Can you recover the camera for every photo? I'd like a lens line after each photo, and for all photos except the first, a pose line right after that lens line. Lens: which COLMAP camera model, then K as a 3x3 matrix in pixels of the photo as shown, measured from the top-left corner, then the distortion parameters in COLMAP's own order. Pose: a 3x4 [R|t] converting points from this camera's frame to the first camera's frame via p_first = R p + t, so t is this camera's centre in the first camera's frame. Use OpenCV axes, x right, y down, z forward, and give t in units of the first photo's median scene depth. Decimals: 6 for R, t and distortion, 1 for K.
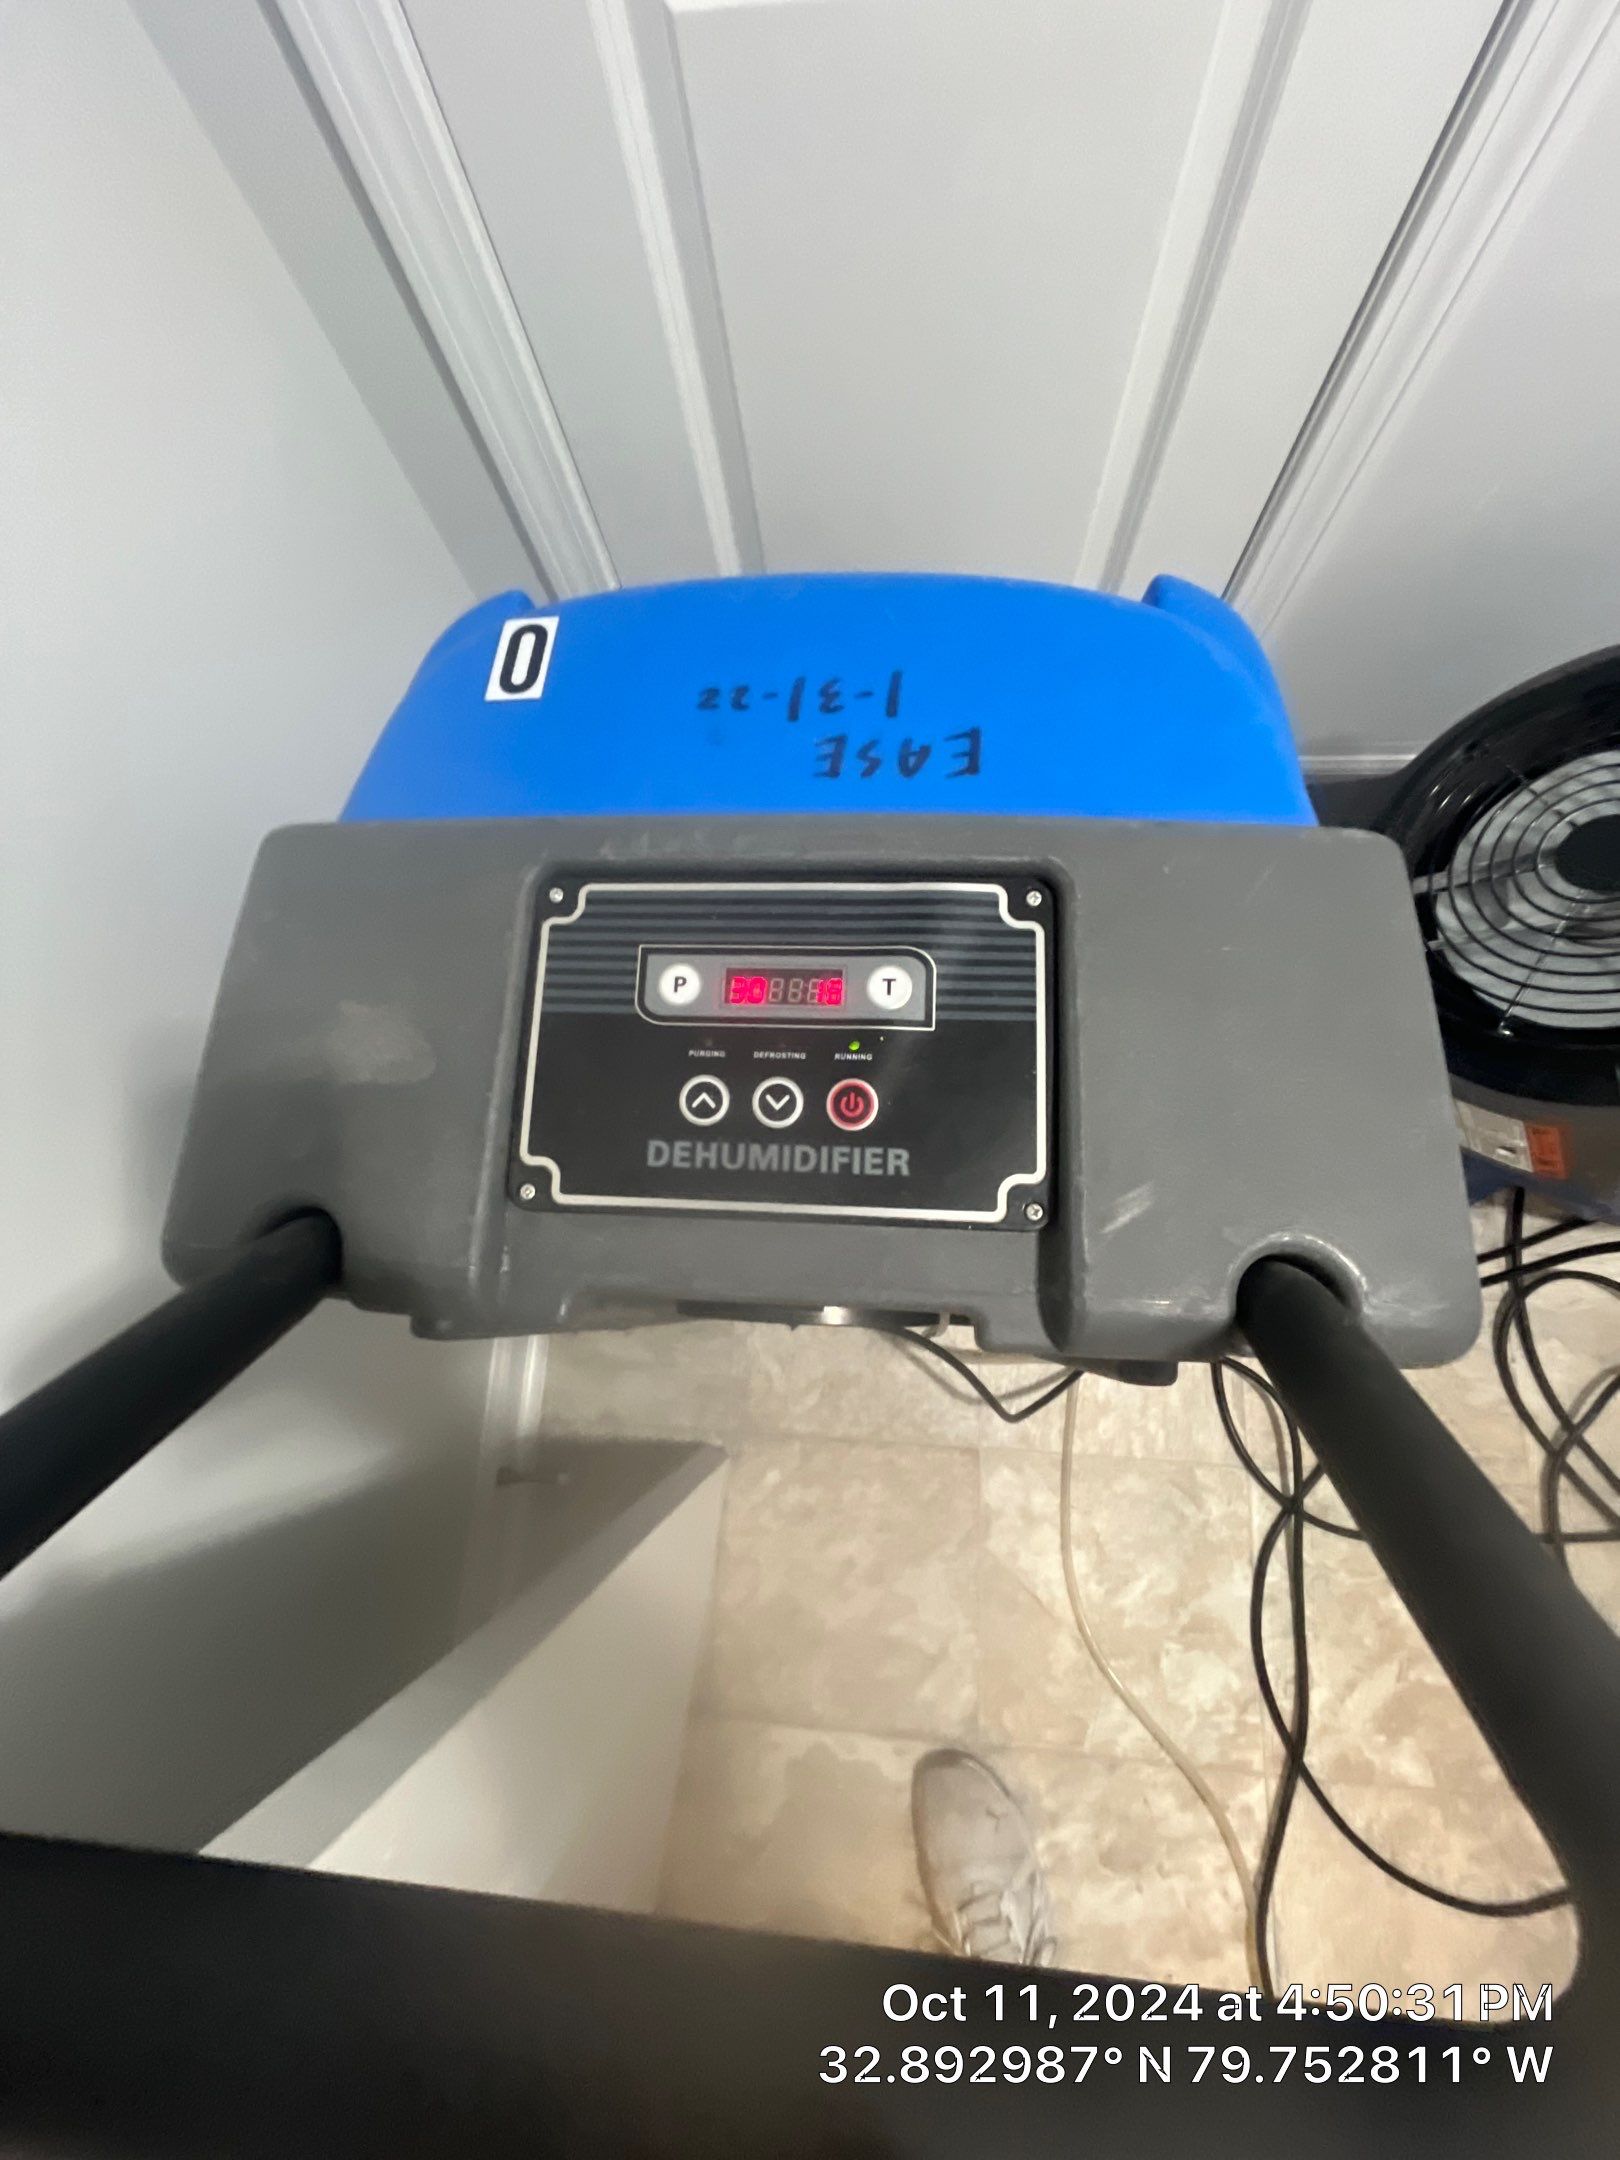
lens RADIAL K [[859.0, 0, 812.3], [0, 859.0, 1082.8], [0, 0, 1]] dist [-0.000135, 0.000084]
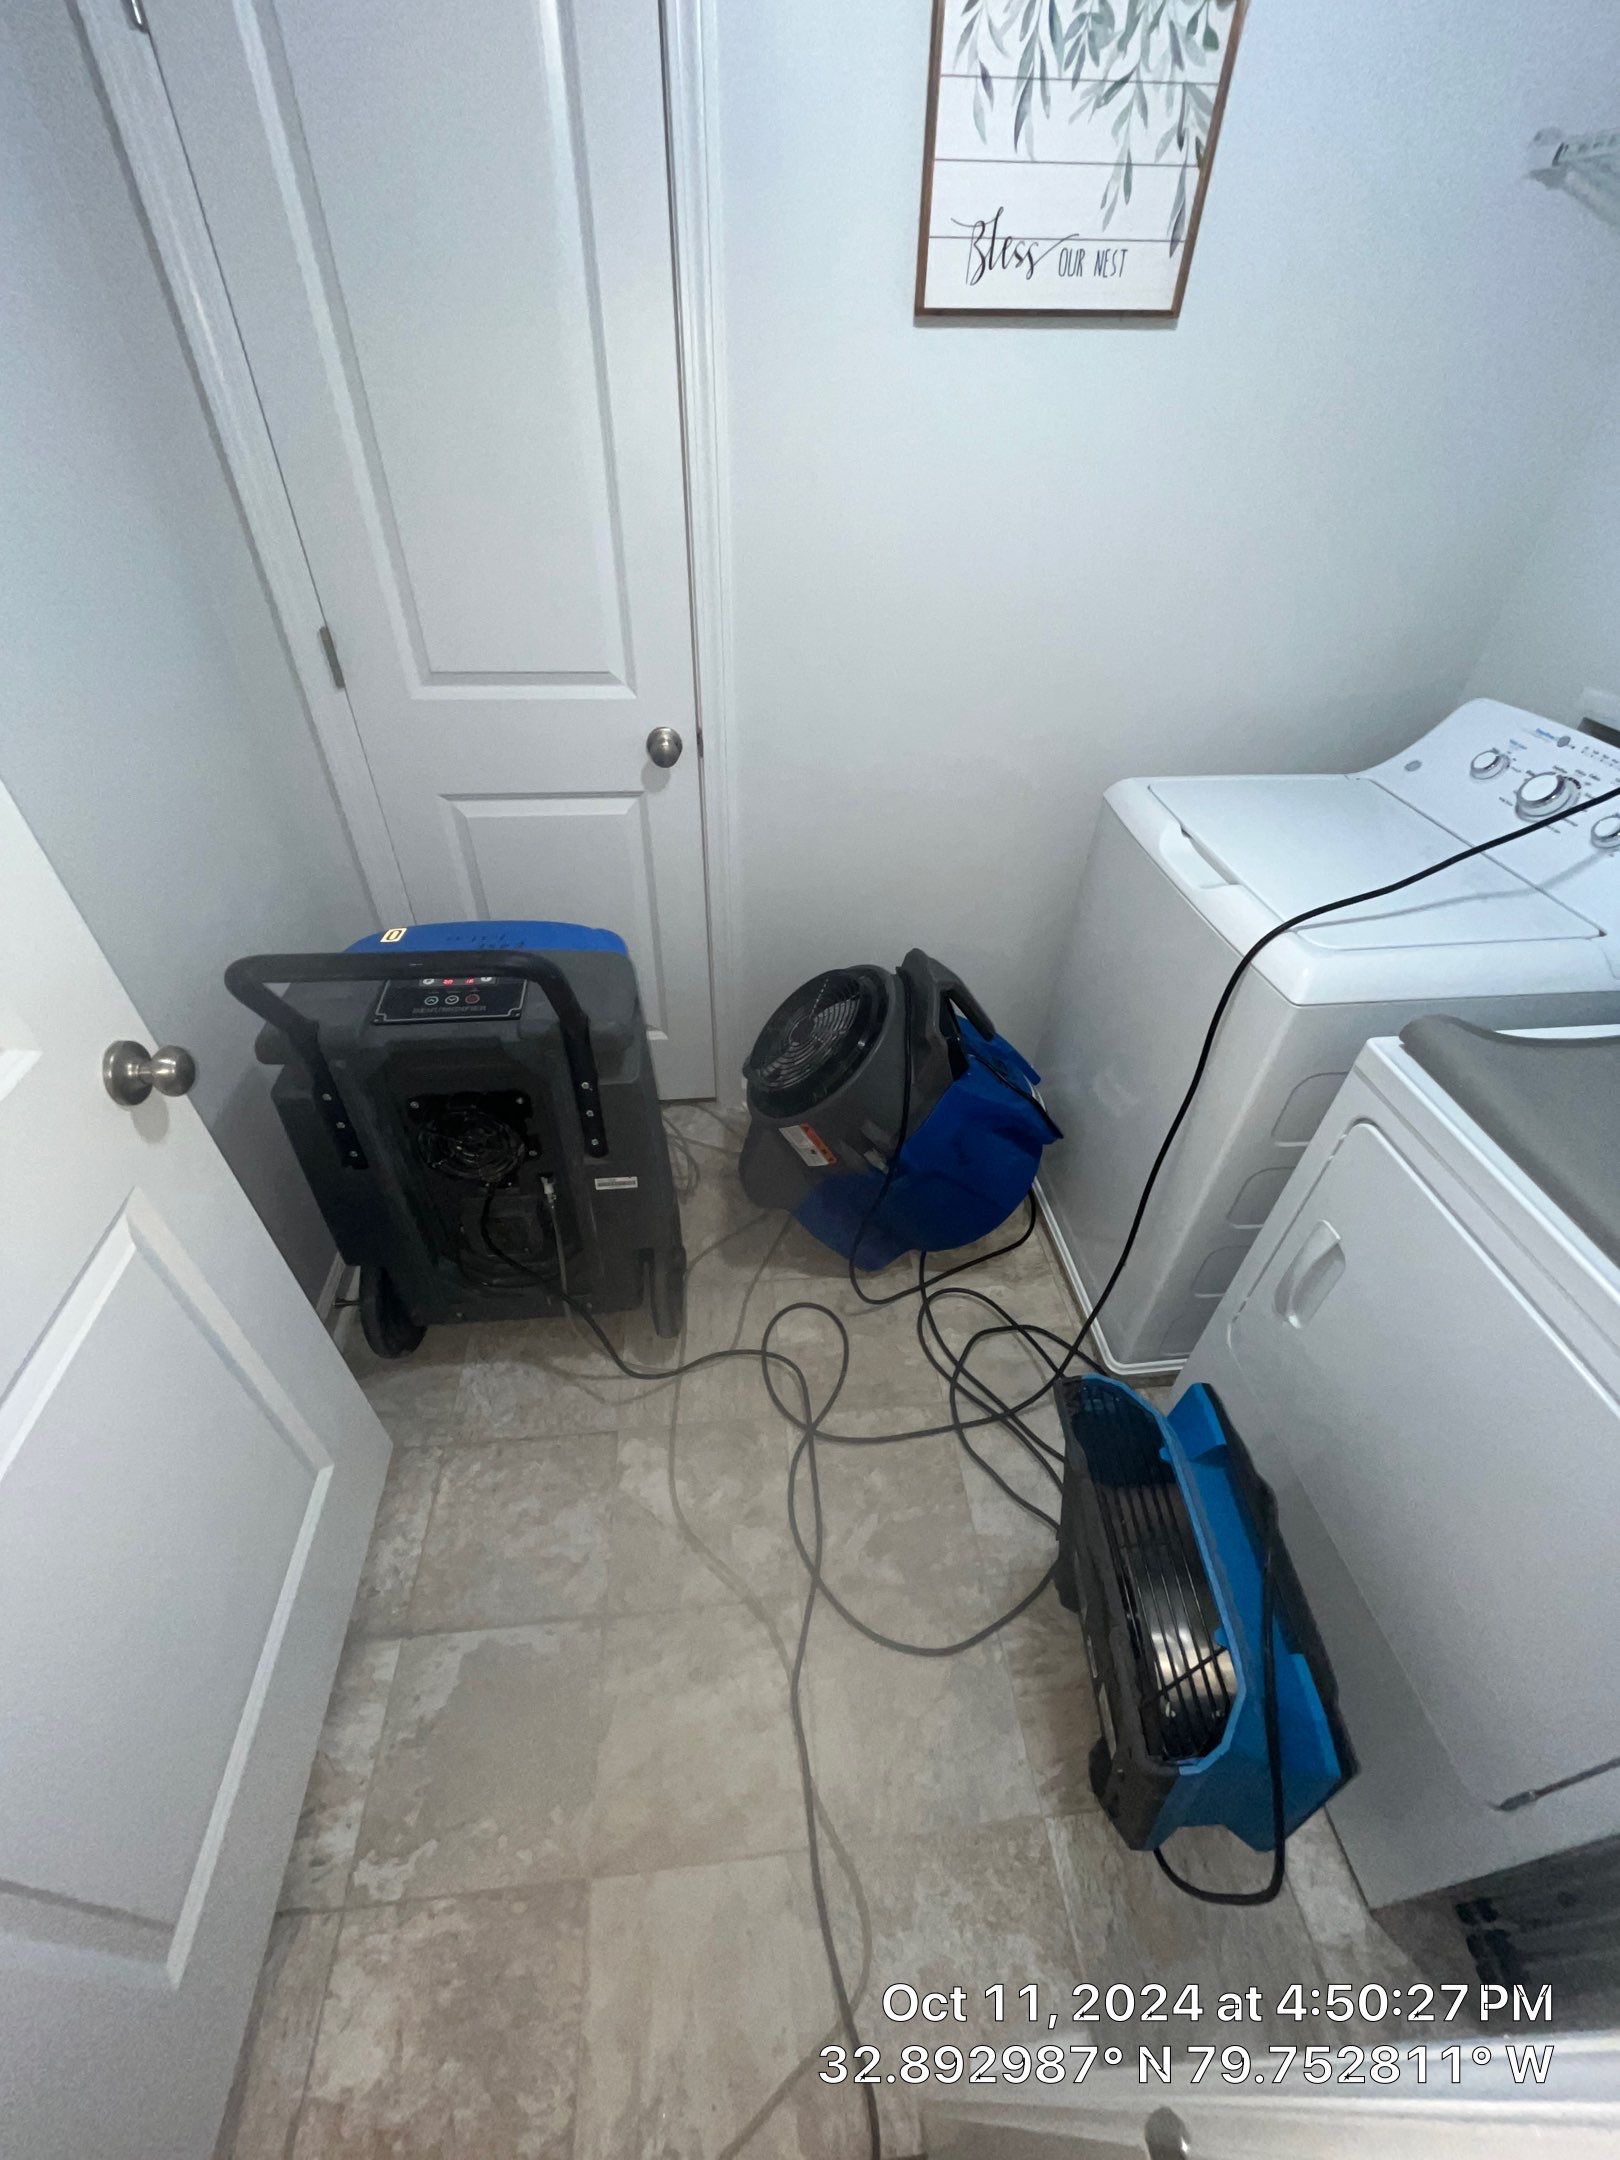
lens RADIAL K [[859.0, 0, 799.0], [0, 859.0, 1076.2], [0, 0, 1]] dist [-0.000135, 0.000084]
pose [[0.981764, -0.016478, 0.189386, 0.246203], [0.124639, 0.808020, -0.575819, 0.888155], [-0.143539, 0.588924, 0.795340, -0.680878]]
